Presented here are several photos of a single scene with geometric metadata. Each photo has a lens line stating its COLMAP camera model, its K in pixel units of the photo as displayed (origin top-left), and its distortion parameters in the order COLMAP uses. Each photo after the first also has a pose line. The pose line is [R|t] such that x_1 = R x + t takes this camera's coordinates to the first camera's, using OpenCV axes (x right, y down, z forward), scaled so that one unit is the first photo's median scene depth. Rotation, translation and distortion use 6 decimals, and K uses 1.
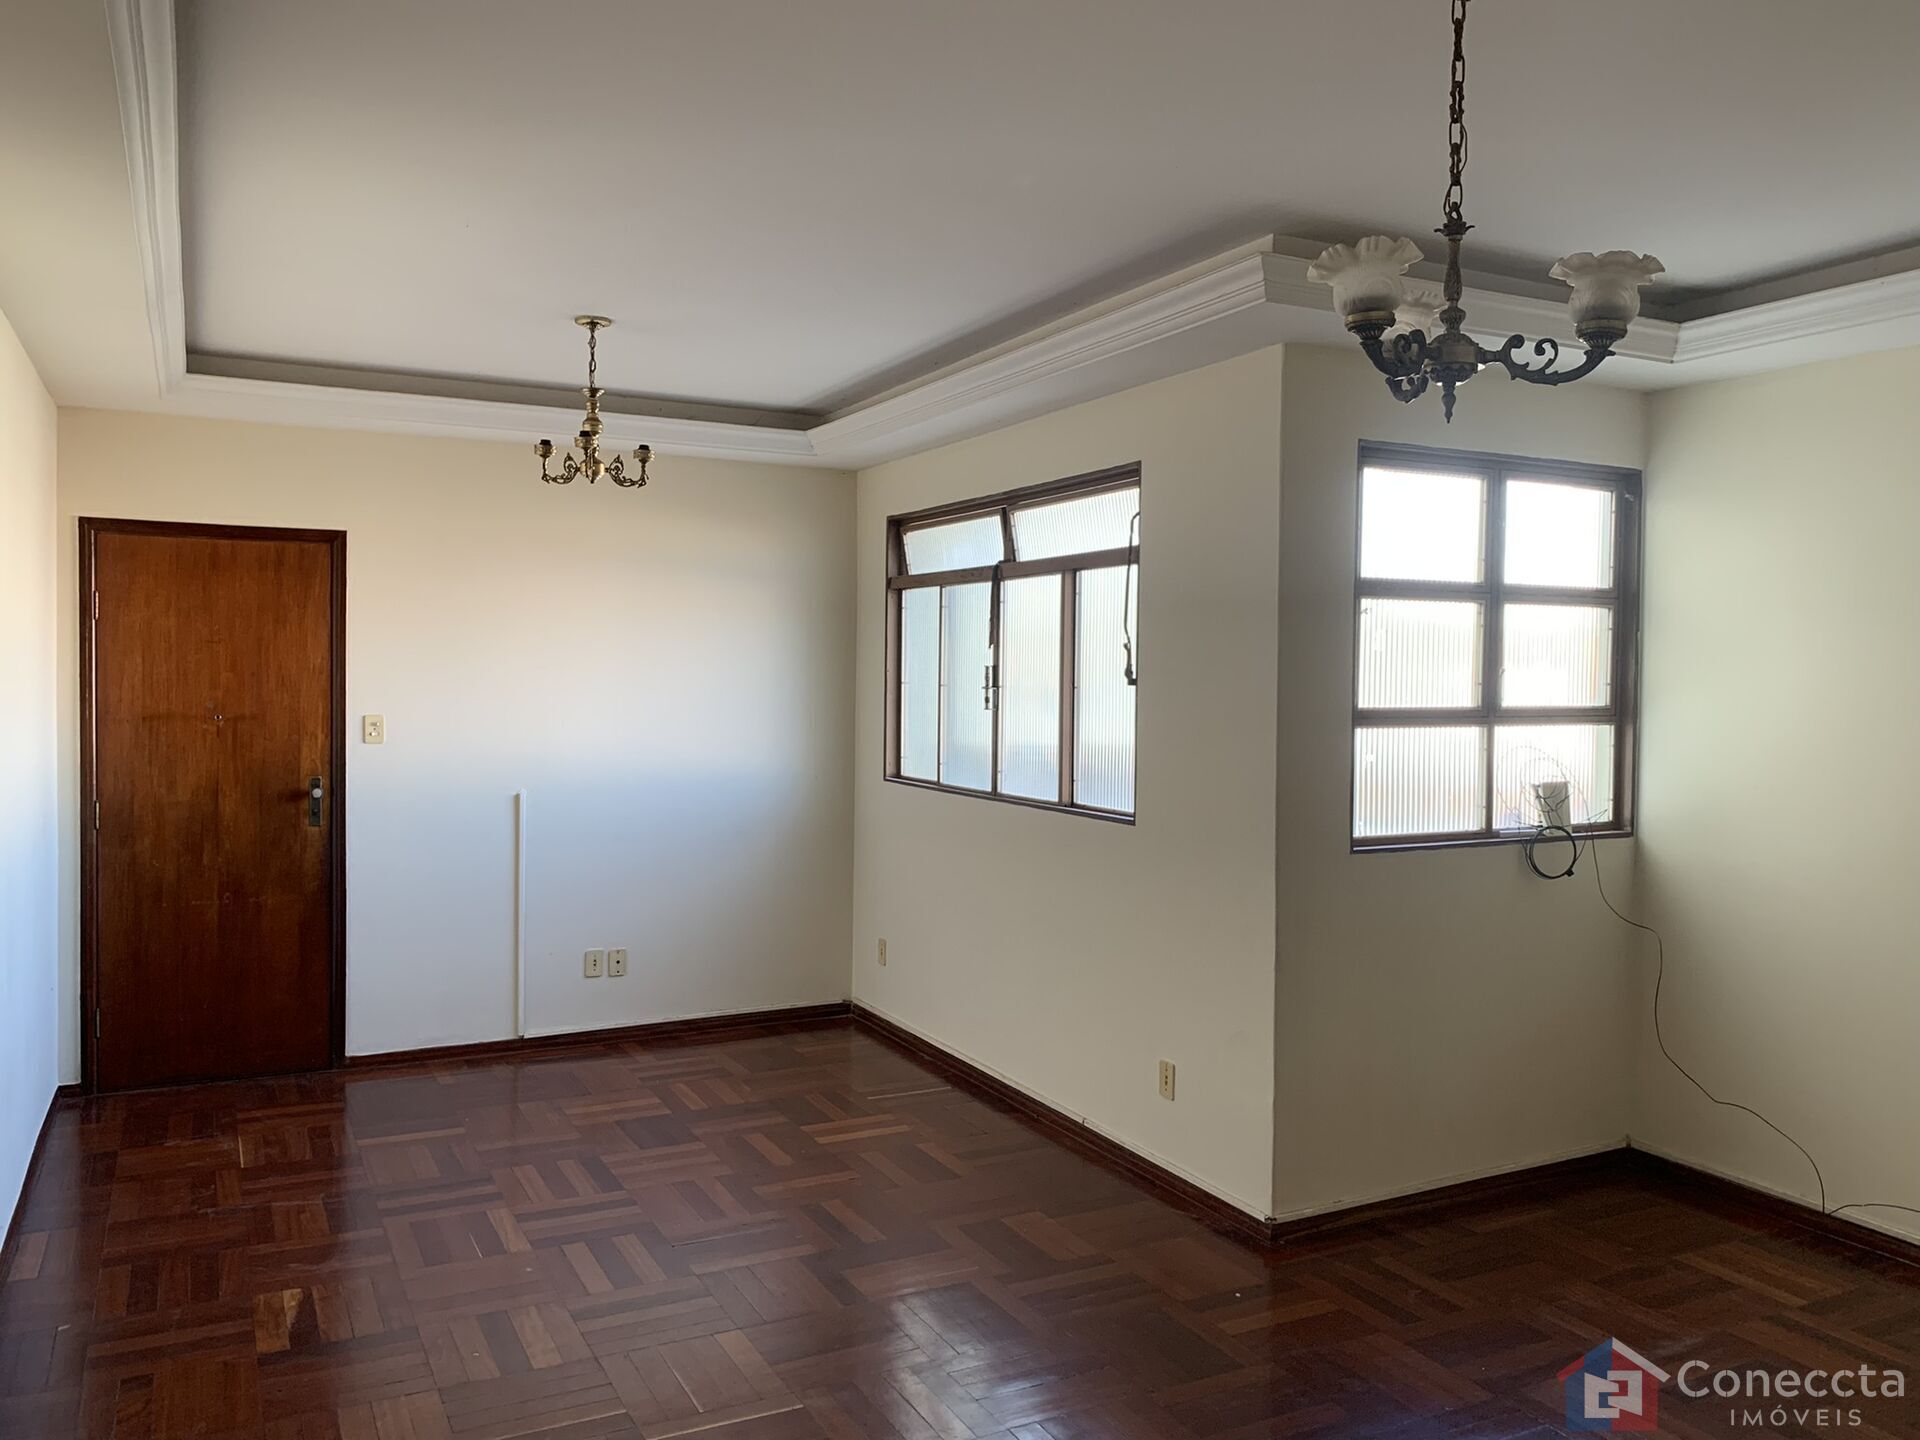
lens RADIAL K [[1483.9, 0, 952.6], [0, 1483.9, 708.1], [0, 0, 1]] dist [0.011700, -0.012211]
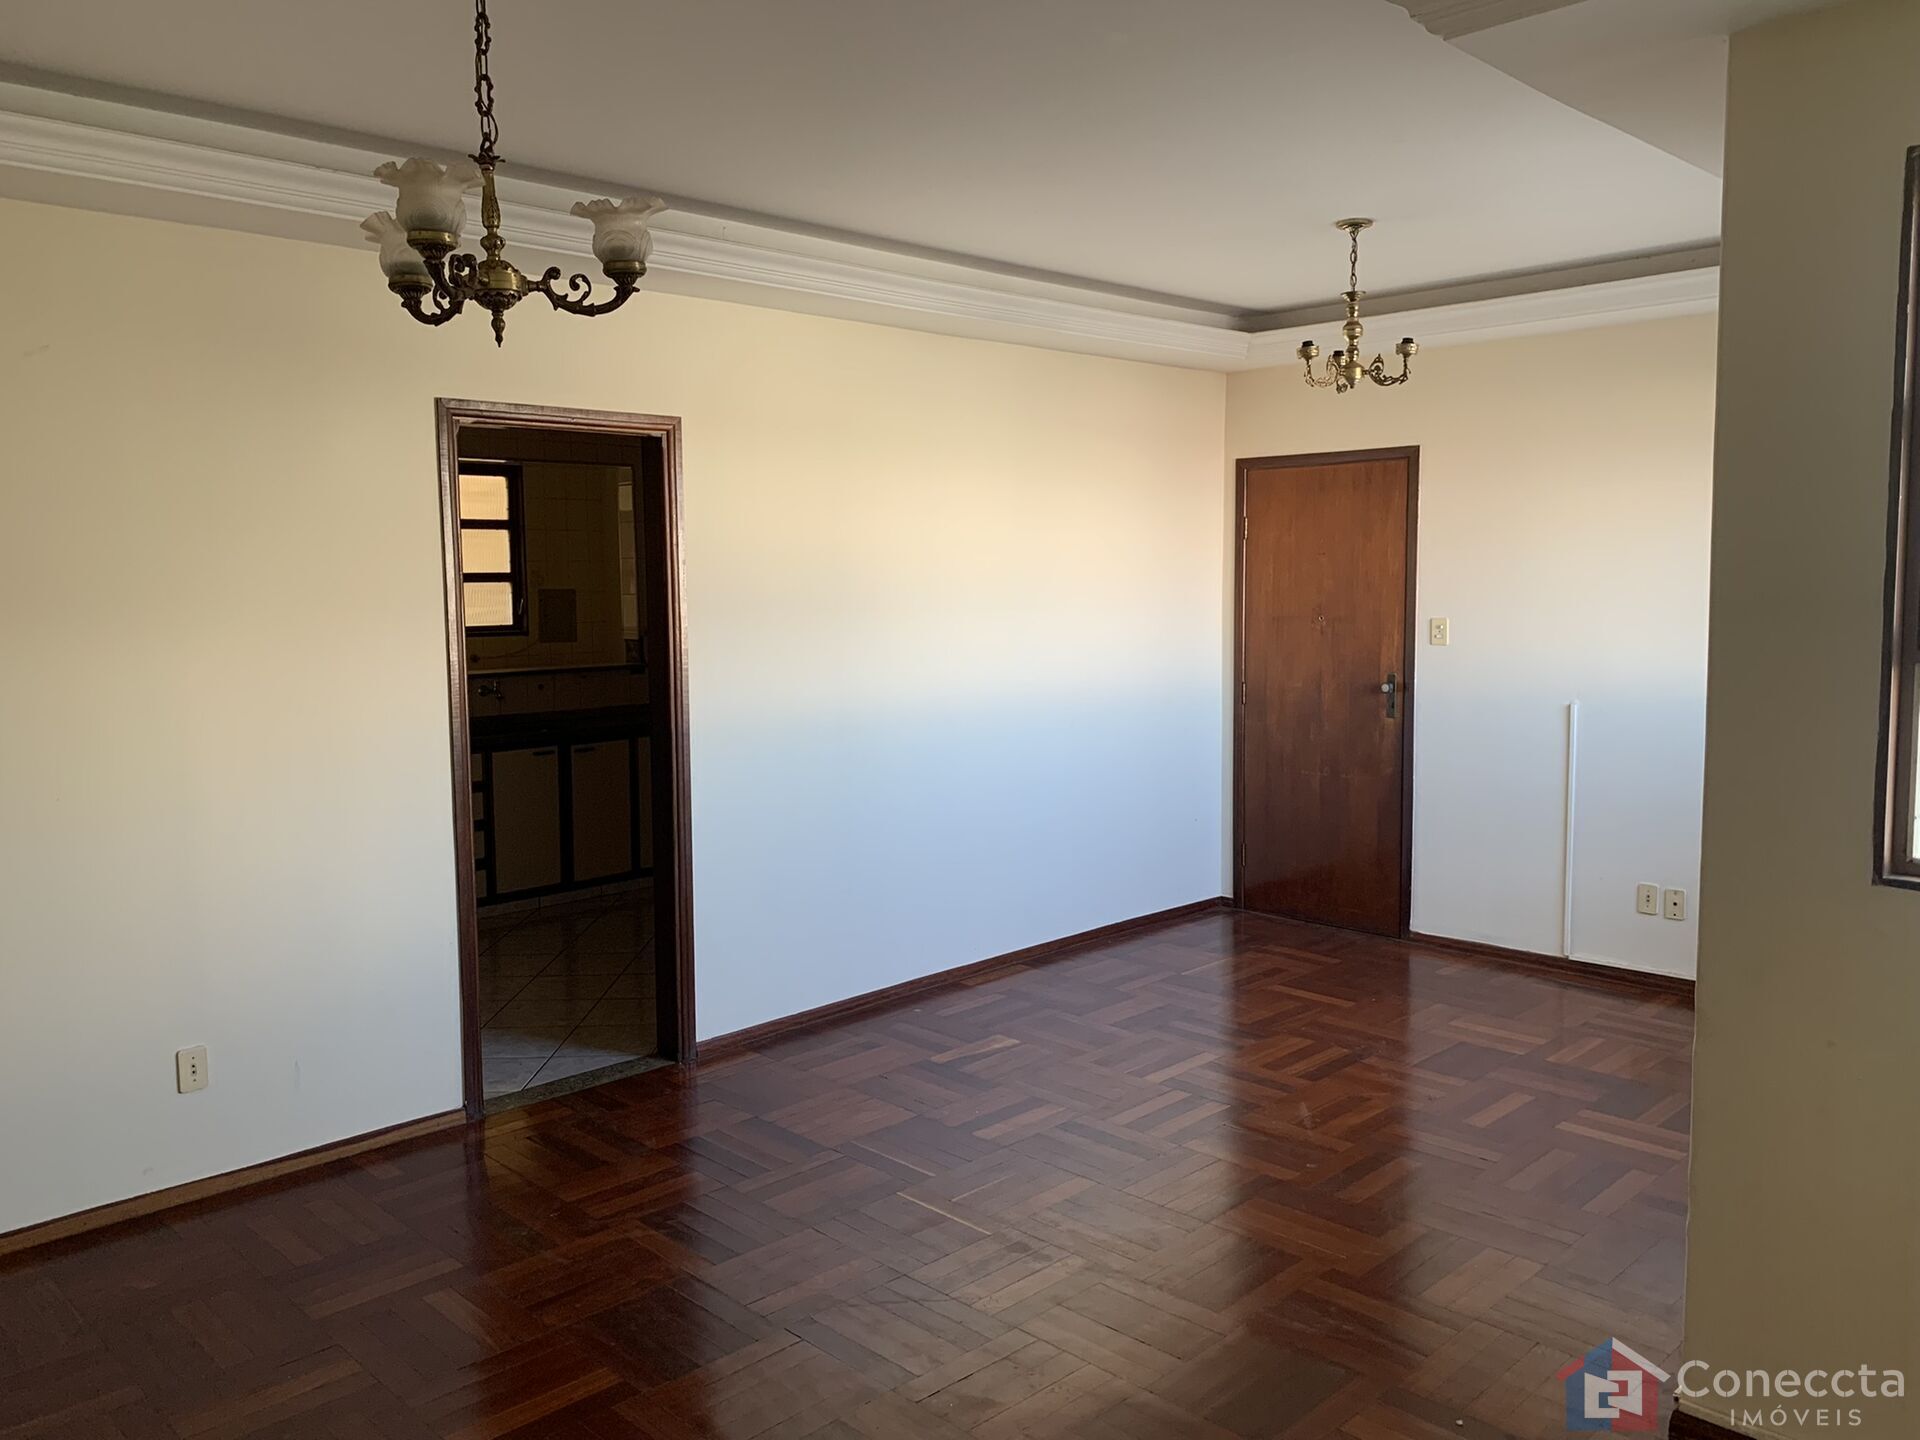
lens RADIAL K [[1483.9, 0, 952.6], [0, 1483.9, 708.1], [0, 0, 1]] dist [0.011700, -0.012211]
pose [[0.289871, 0.074150, -0.954189, 0.545857], [-0.010002, 0.997174, 0.074452, -0.007061], [0.957014, -0.012038, 0.289793, 0.378185]]
